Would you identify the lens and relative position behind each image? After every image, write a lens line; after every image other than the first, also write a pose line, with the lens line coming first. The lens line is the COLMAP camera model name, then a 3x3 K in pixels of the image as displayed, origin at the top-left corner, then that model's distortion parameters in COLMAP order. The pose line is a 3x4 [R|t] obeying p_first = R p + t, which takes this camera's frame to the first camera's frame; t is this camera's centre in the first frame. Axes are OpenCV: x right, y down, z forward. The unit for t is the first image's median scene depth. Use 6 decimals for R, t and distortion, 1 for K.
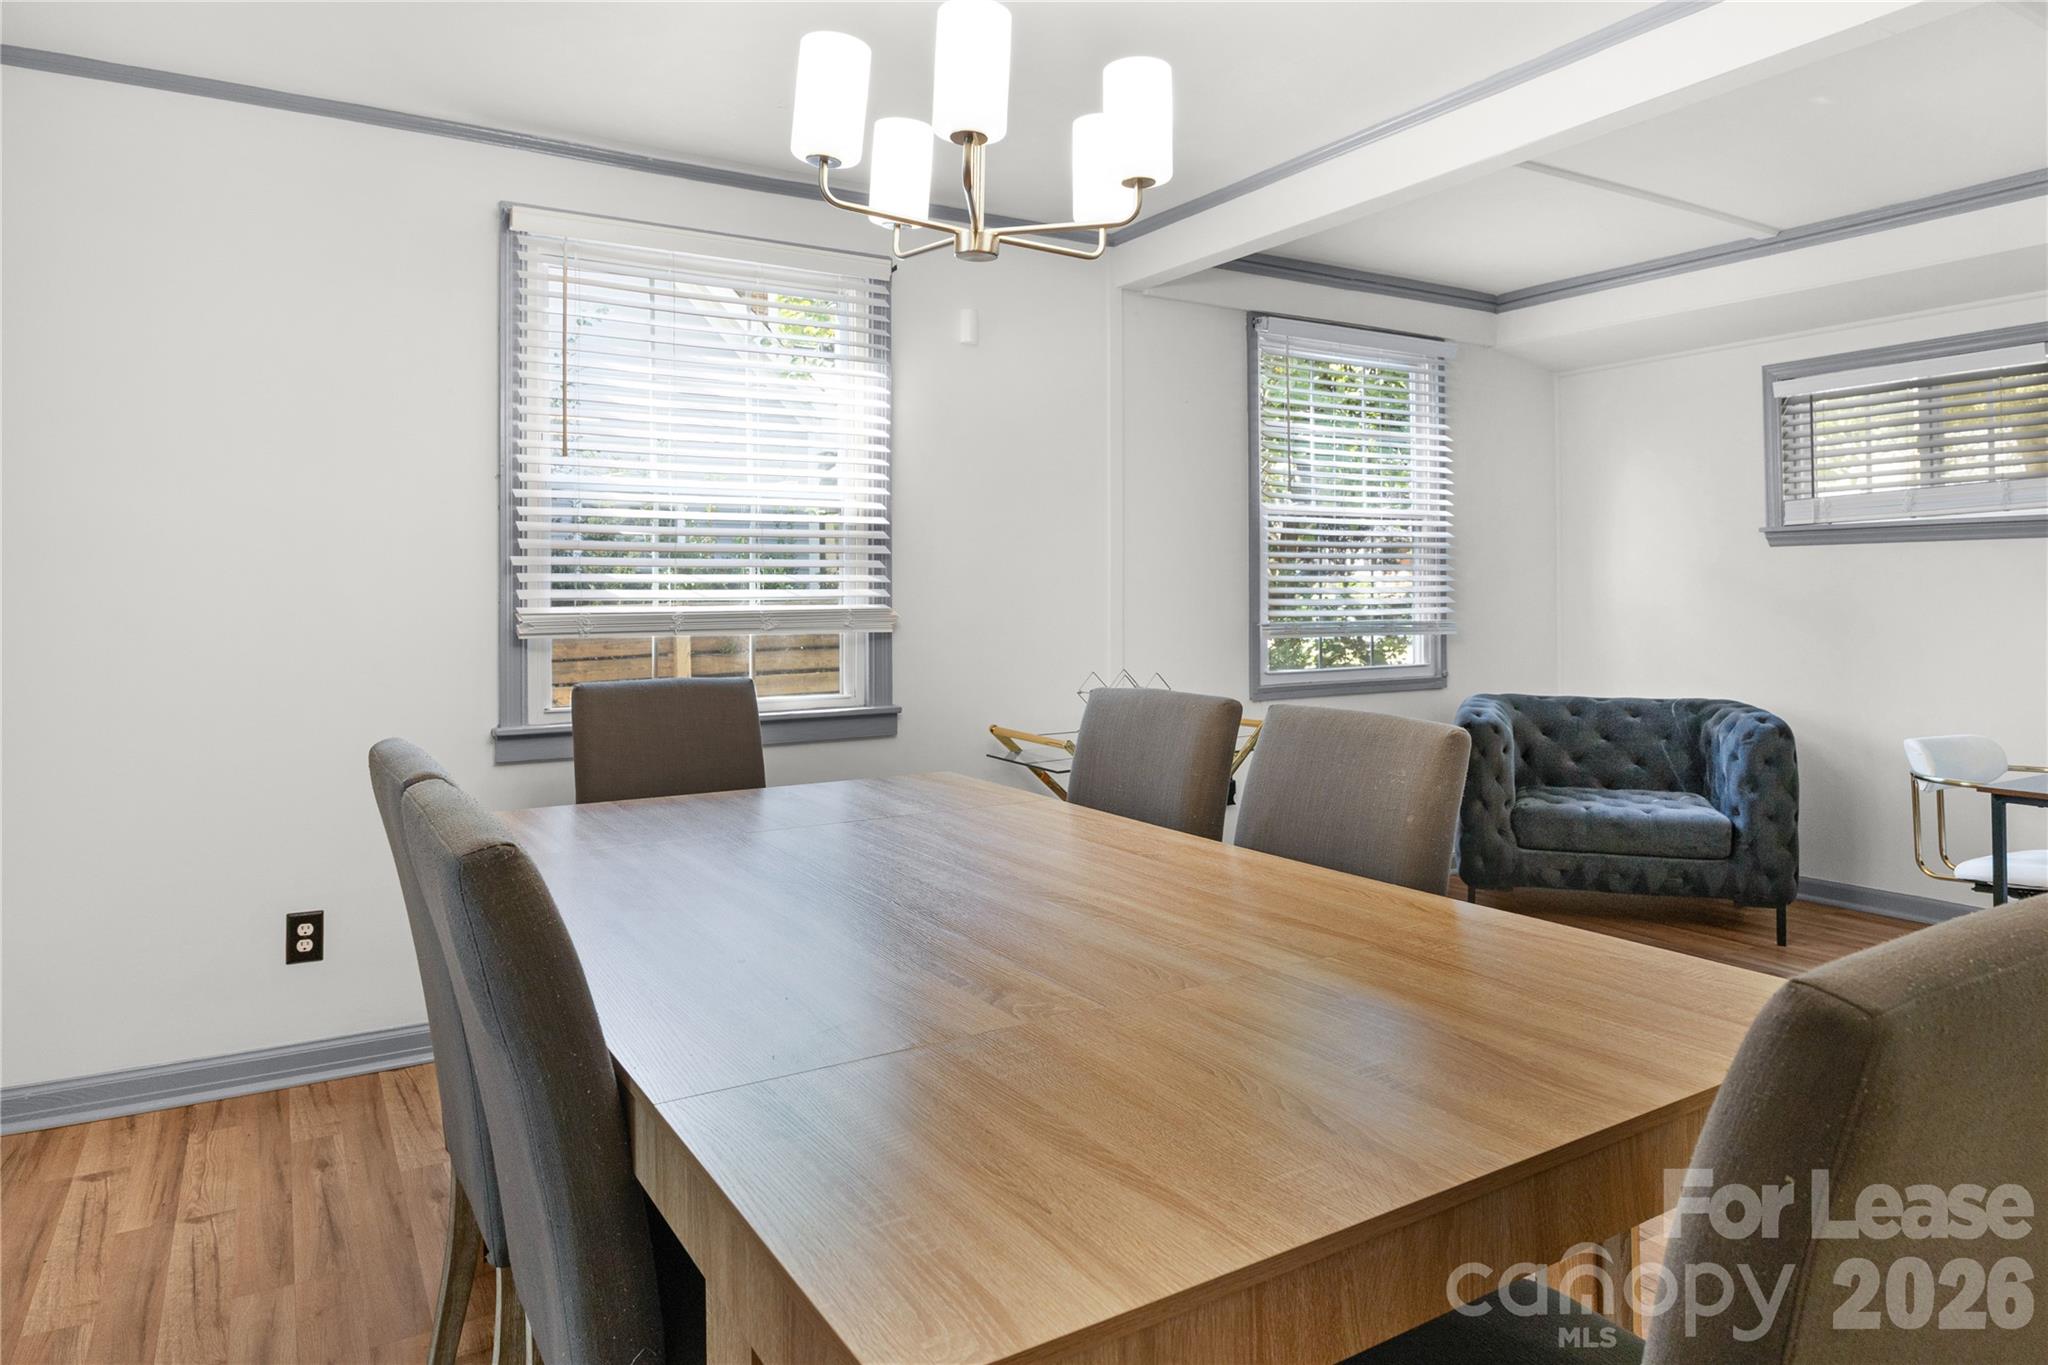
lens RADIAL K [[1268.1, 0, 1034.4], [0, 1268.1, 572.9], [0, 0, 1]] dist [-0.004843, 0.002334]
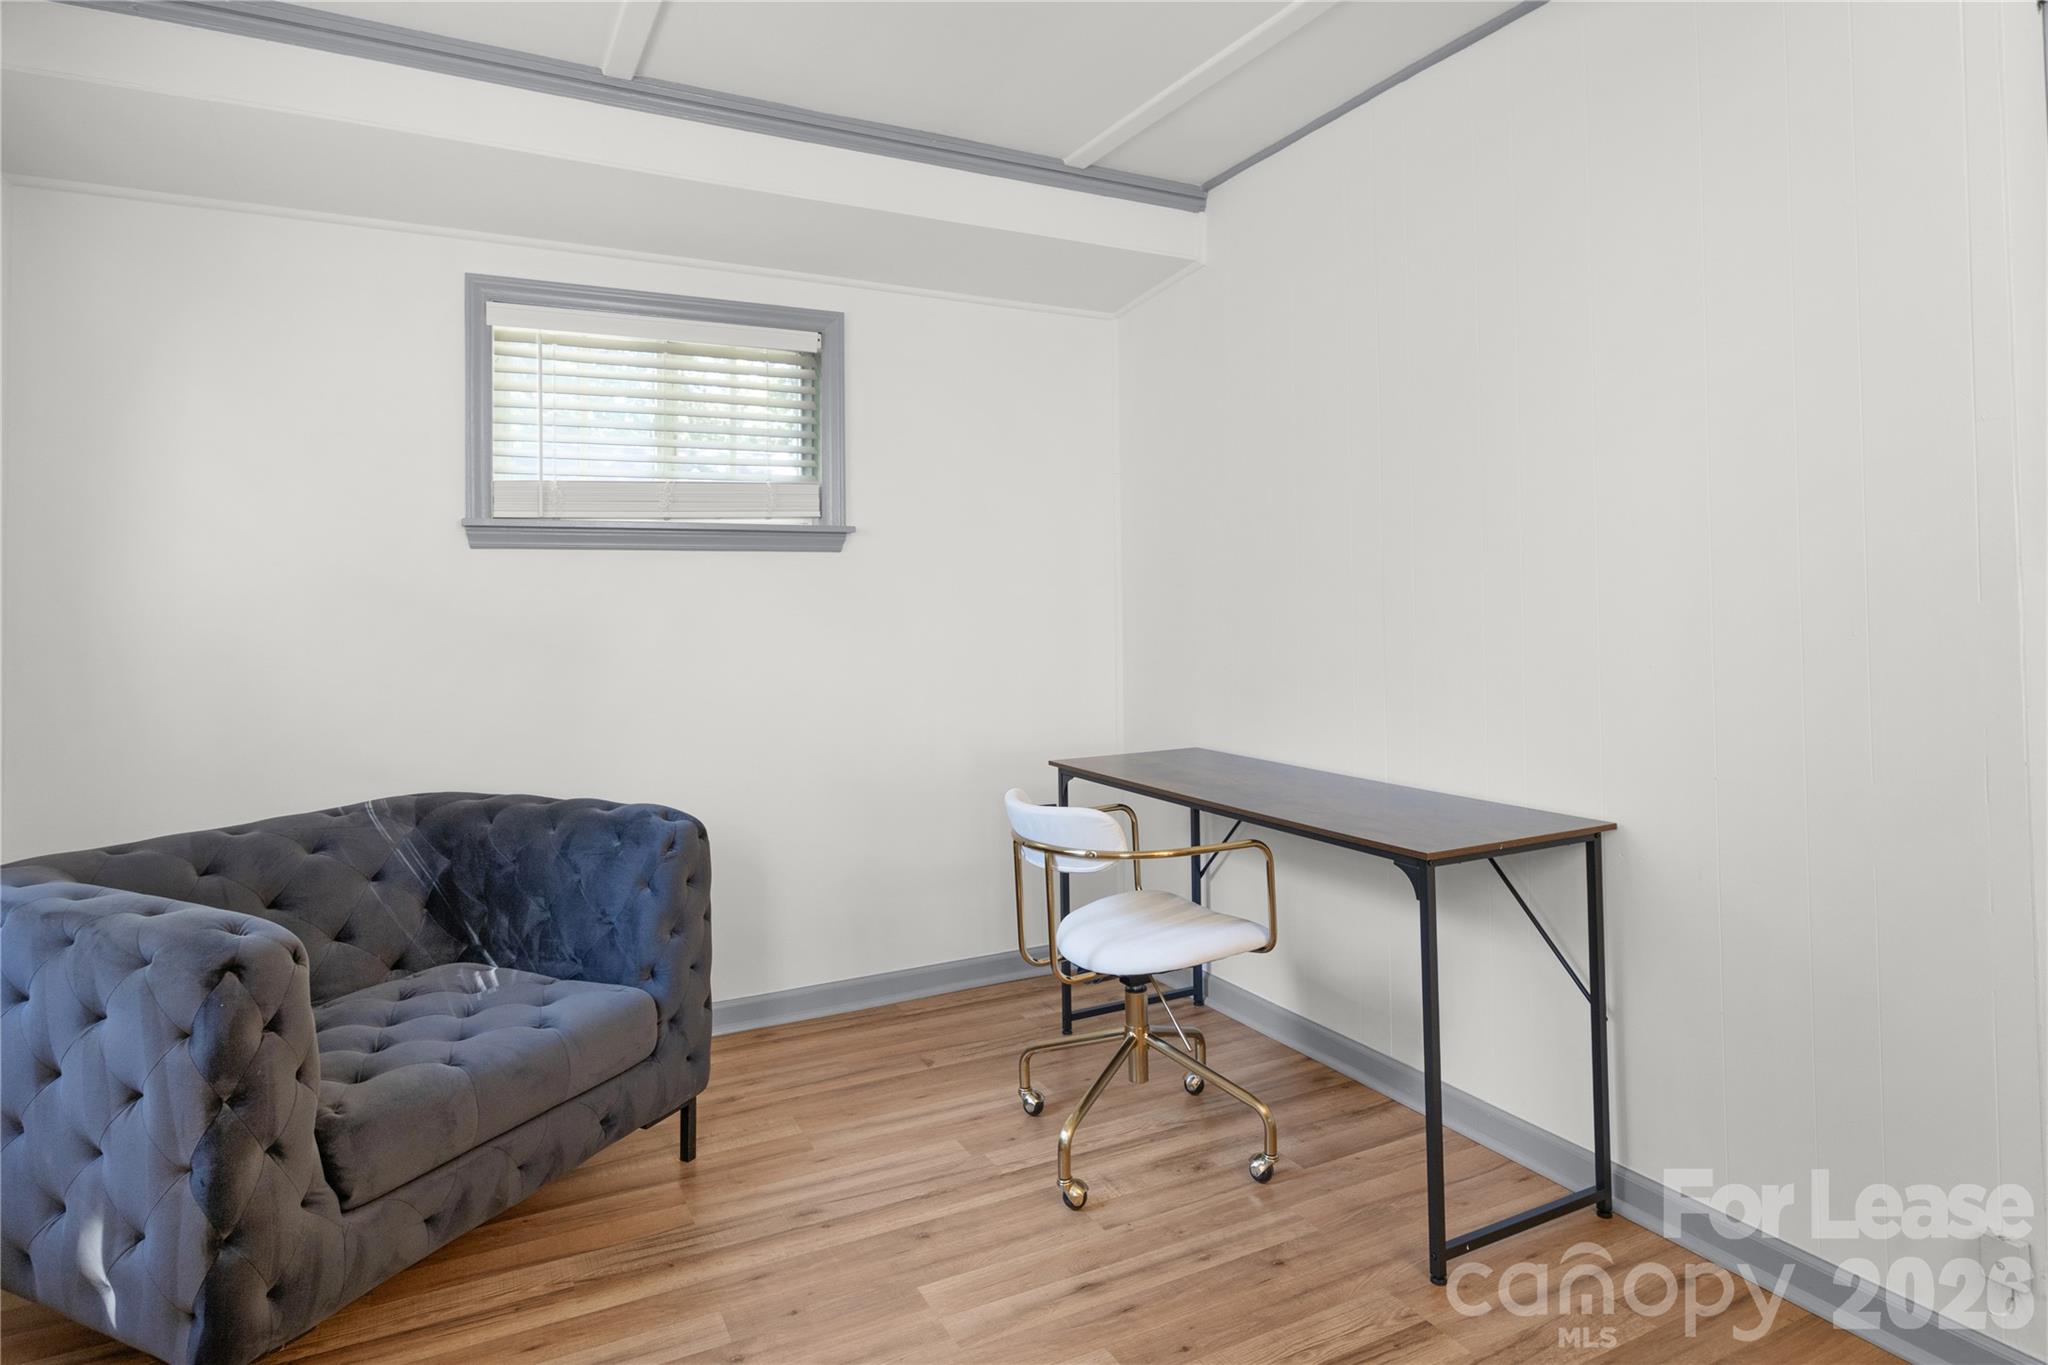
lens RADIAL K [[1158.2, 0, 1023.6], [0, 1158.2, 566.4], [0, 0, 1]] dist [-0.002304, -0.001791]
pose [[0.077932, 0.038223, 0.996226, 0.005560], [0.000485, 0.999263, -0.038377, 0.012543], [-0.996959, 0.003474, 0.077856, 0.710524]]
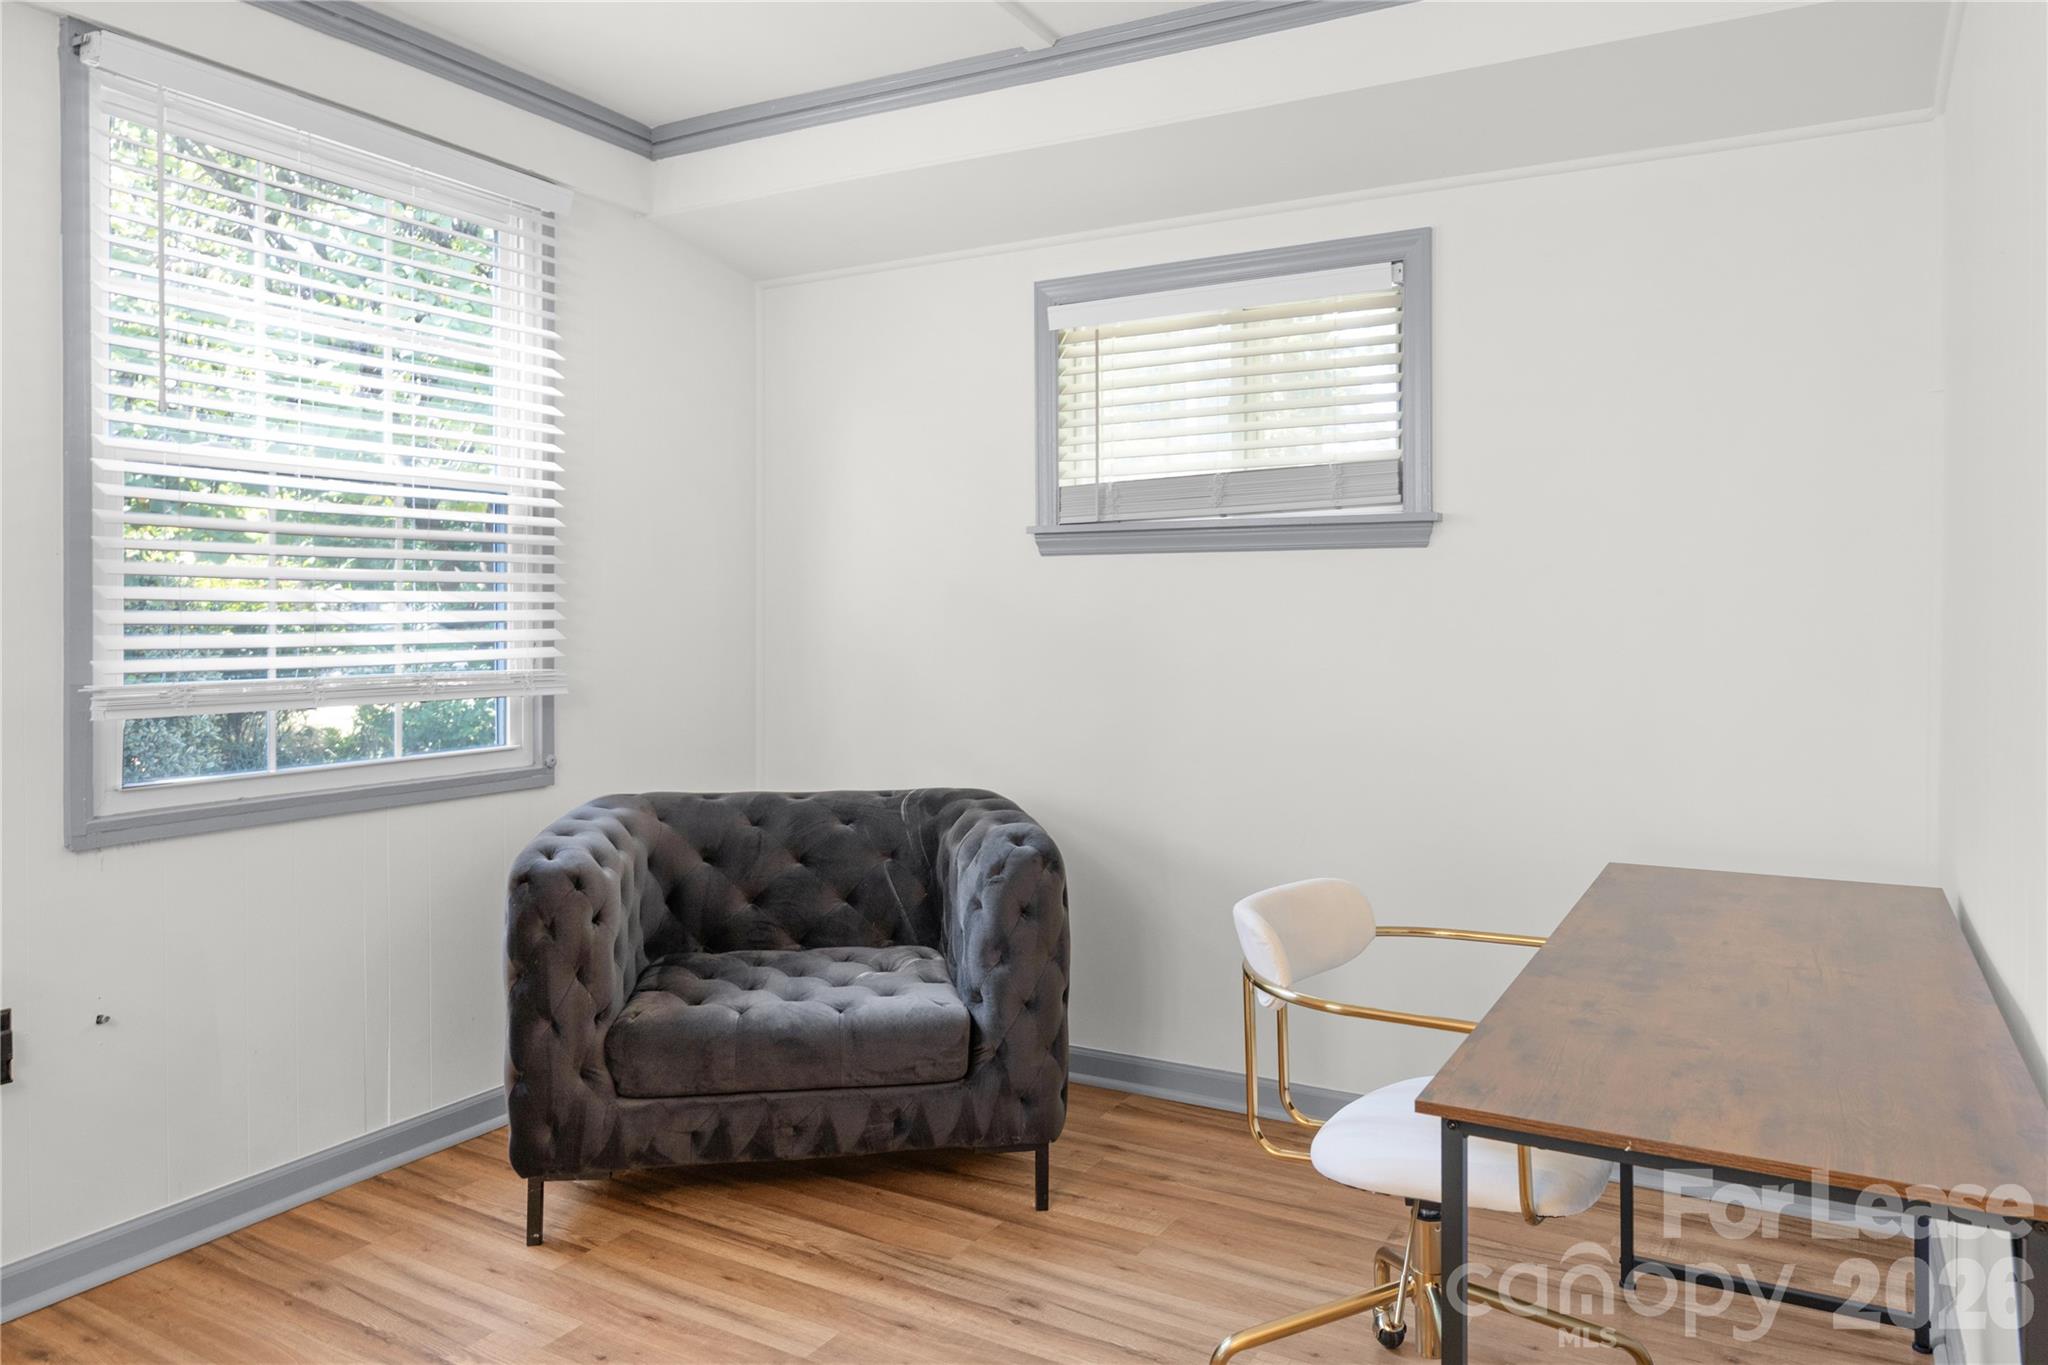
lens RADIAL K [[1365.4, 0, 1028.5], [0, 1365.4, 618.6], [0, 0, 1]] dist [0.005369, 0.000018]
pose [[0.877745, 0.005405, 0.479097, 0.246794], [-0.013653, 0.999812, 0.013735, 0.002812], [-0.478933, -0.018597, 0.877655, 0.397144]]
